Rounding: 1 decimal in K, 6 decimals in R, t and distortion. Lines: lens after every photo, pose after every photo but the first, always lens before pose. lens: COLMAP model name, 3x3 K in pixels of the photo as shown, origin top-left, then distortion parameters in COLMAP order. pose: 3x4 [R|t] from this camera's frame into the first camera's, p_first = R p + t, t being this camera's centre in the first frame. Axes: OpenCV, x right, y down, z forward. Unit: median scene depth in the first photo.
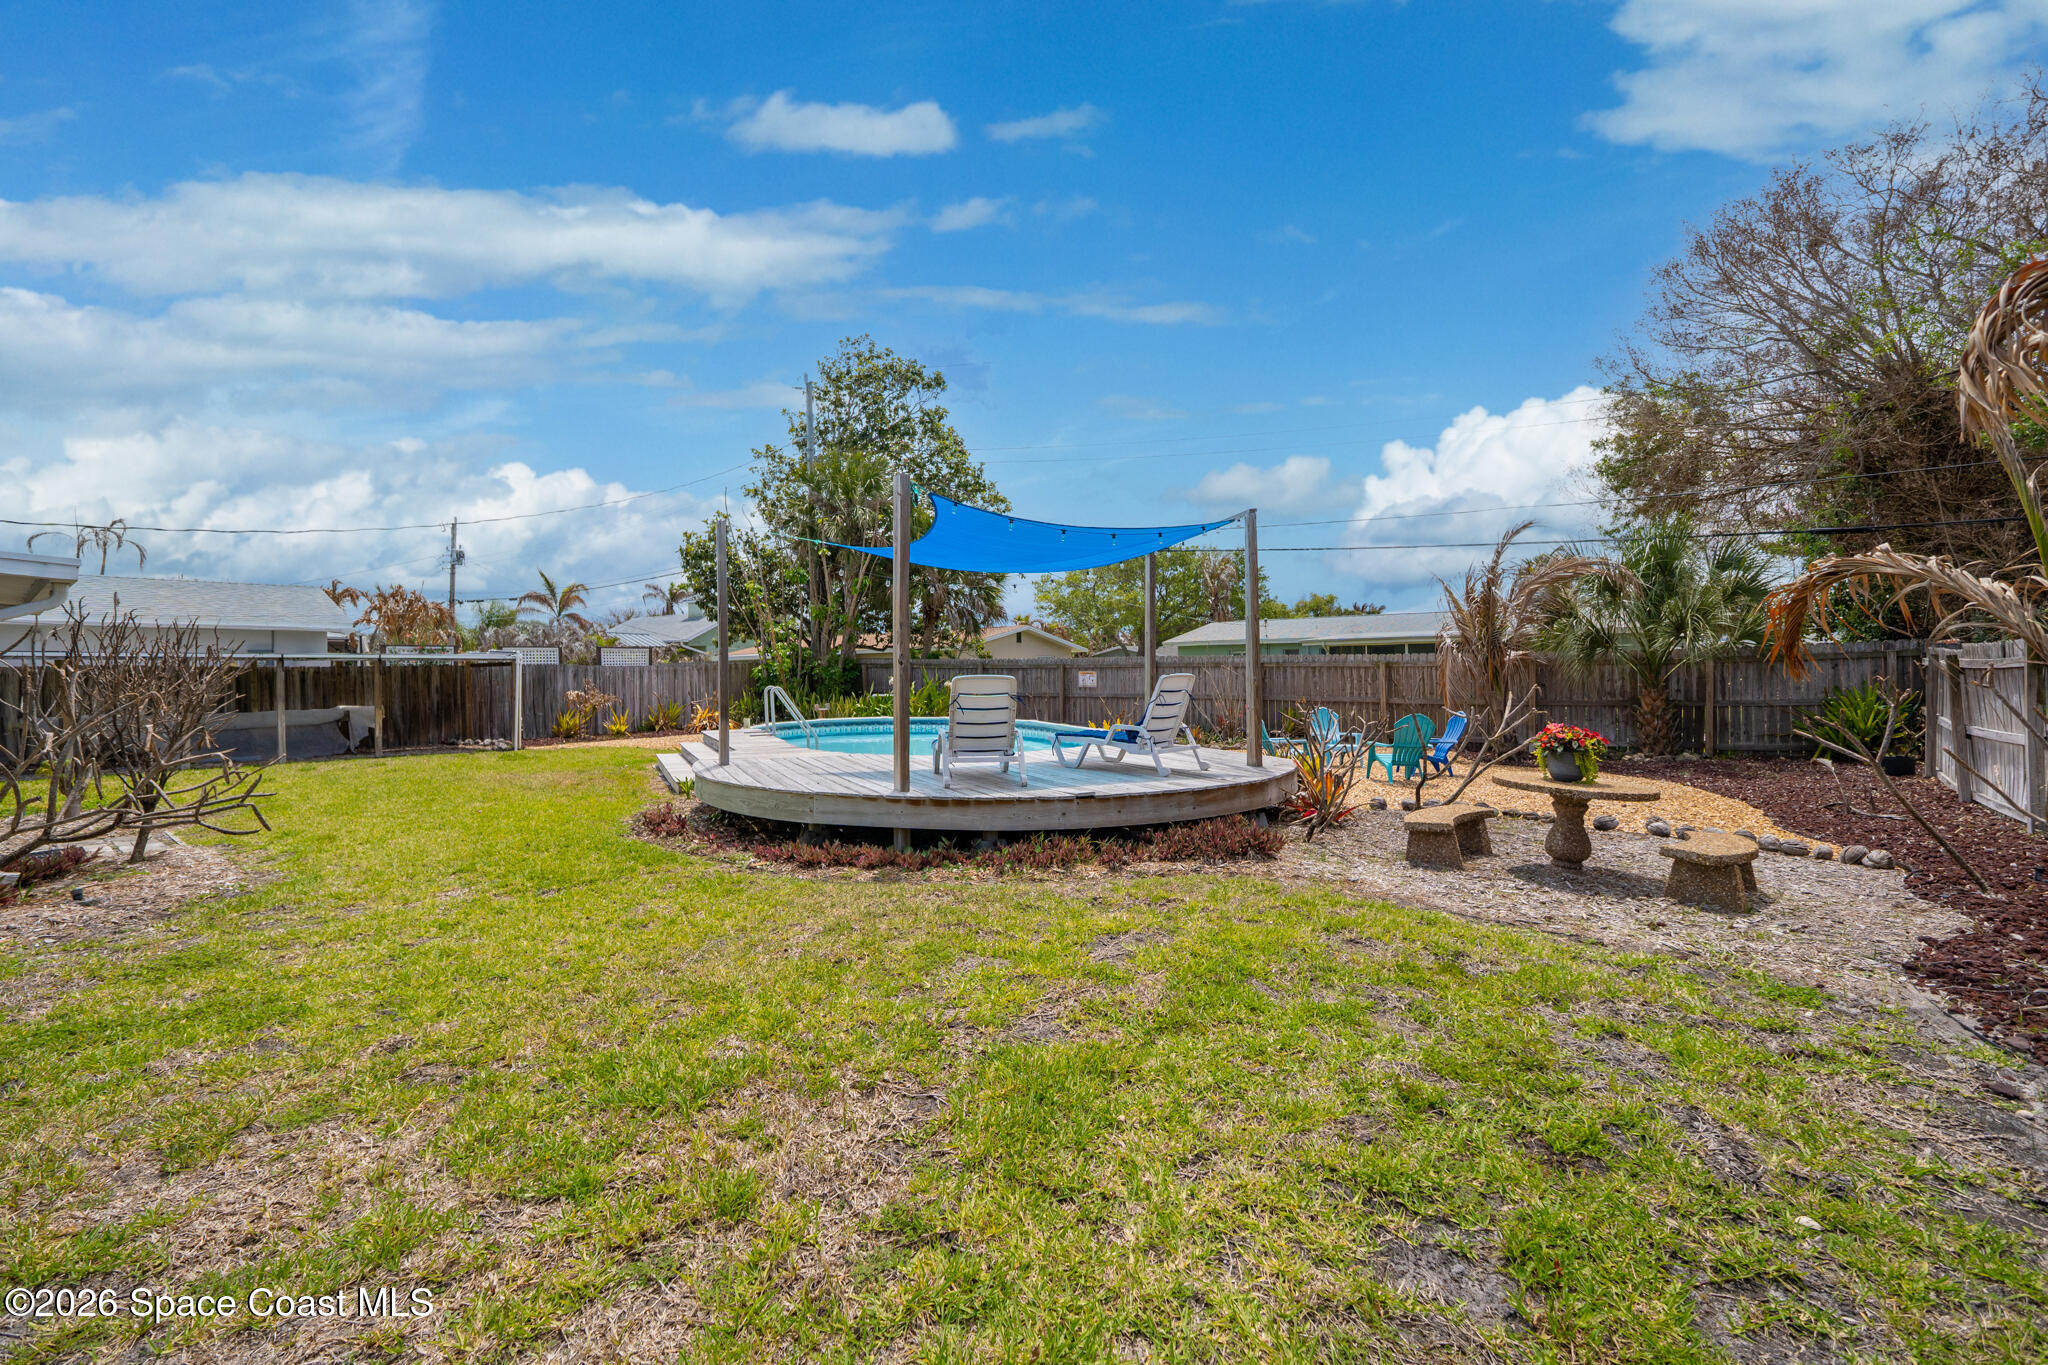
lens RADIAL K [[854.6, 0, 1022.7], [0, 854.6, 670.4], [0, 0, 1]] dist [0.005795, -0.002611]
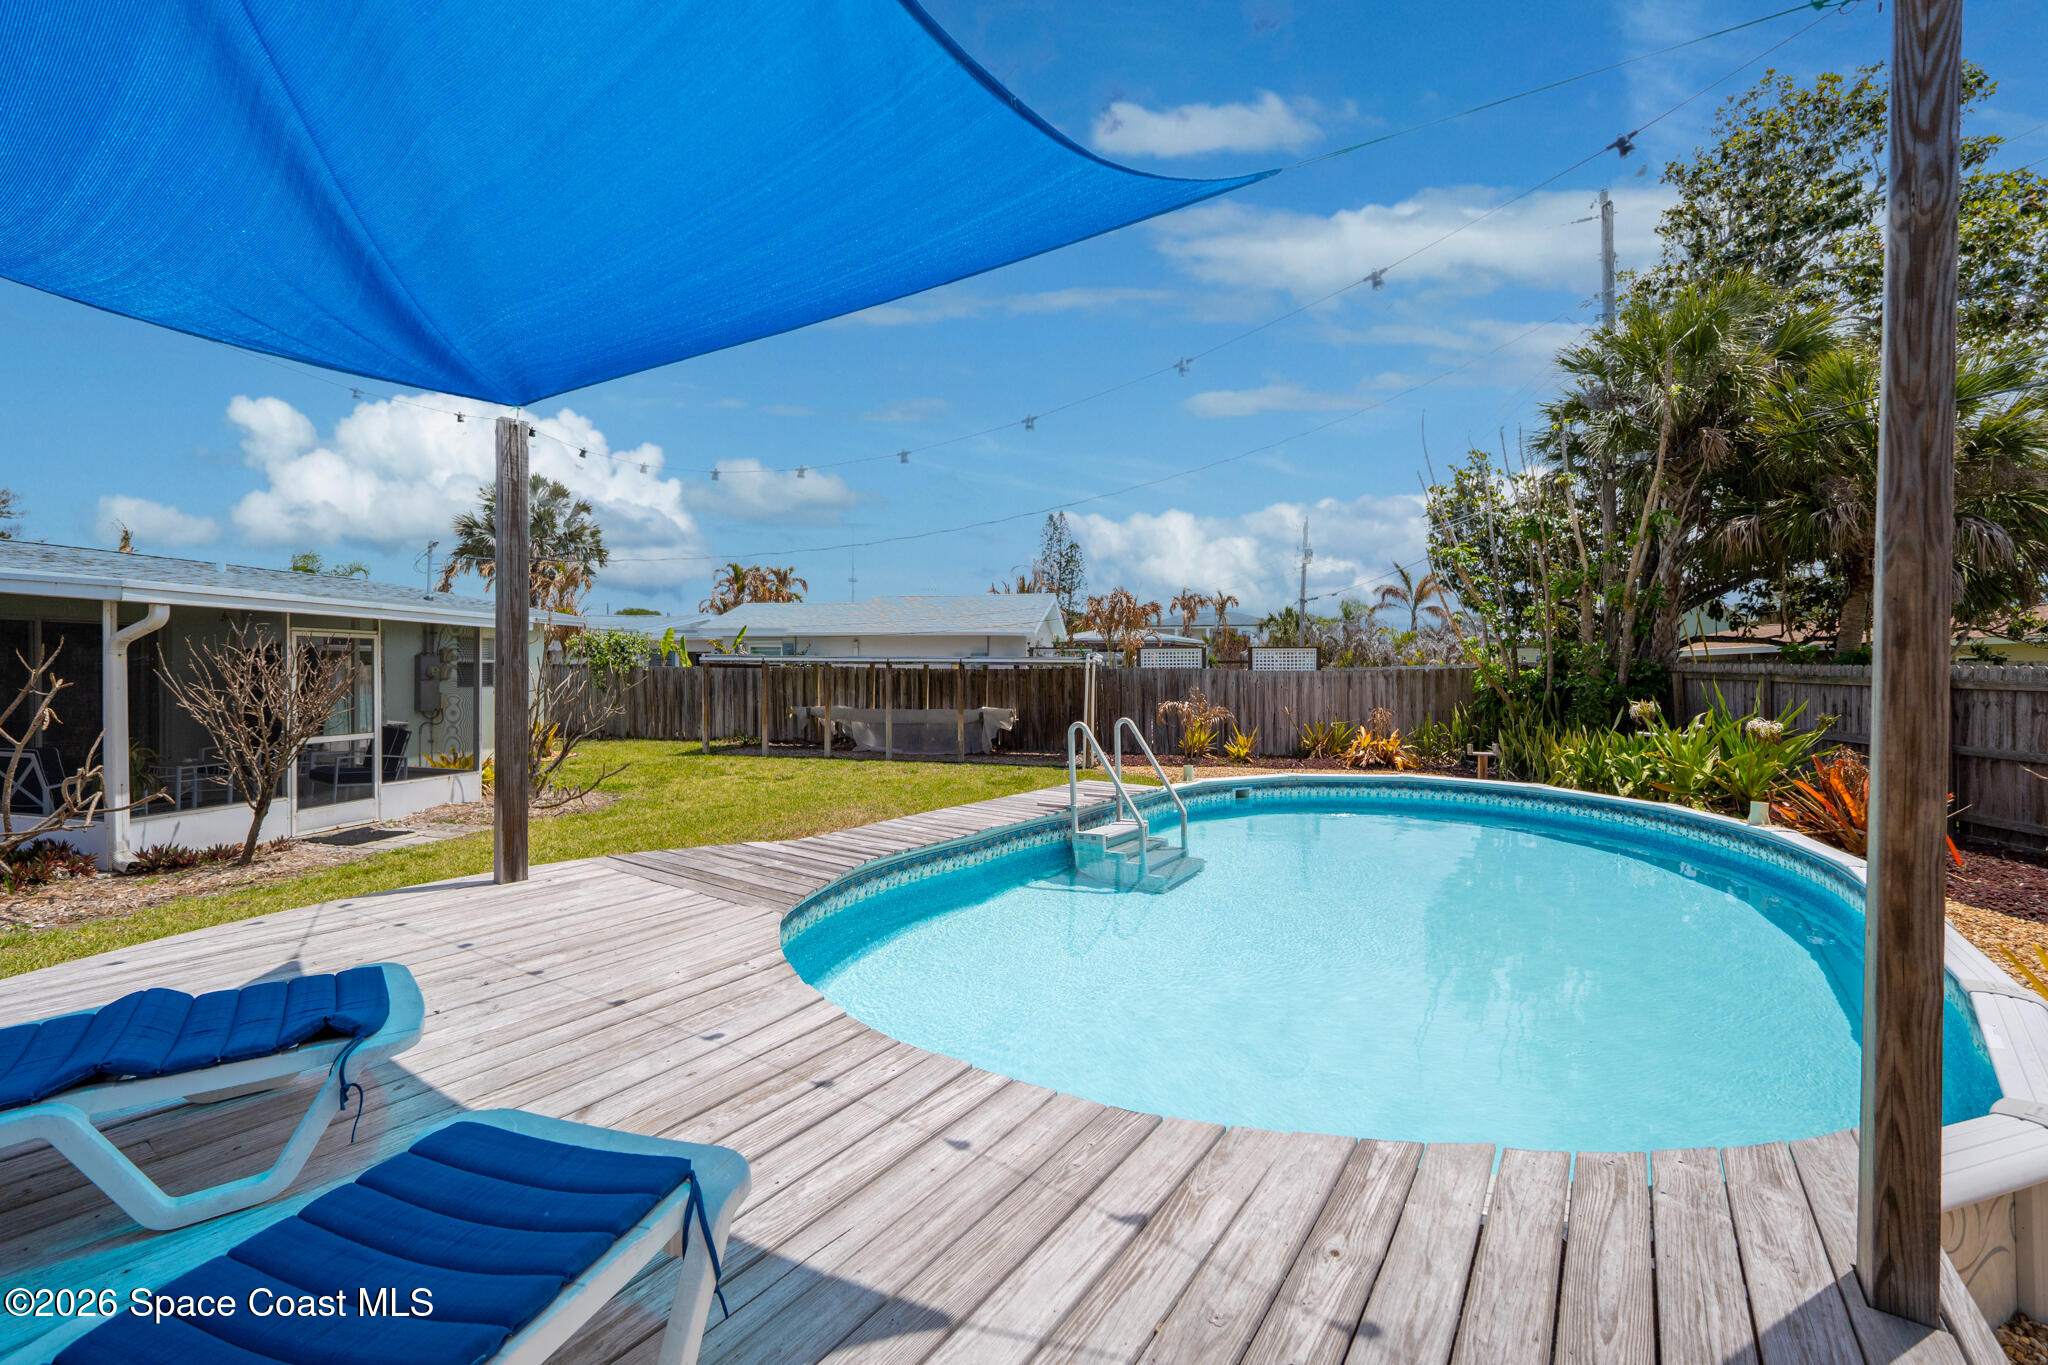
lens RADIAL K [[854.6, 0, 1012.6], [0, 854.6, 677.5], [0, 0, 1]] dist [0.005795, -0.002611]
pose [[0.476737, 0.021878, -0.878774, 0.104507], [-0.010147, 0.999761, 0.019385, -0.011637], [0.878987, -0.000325, 0.476845, 0.409105]]
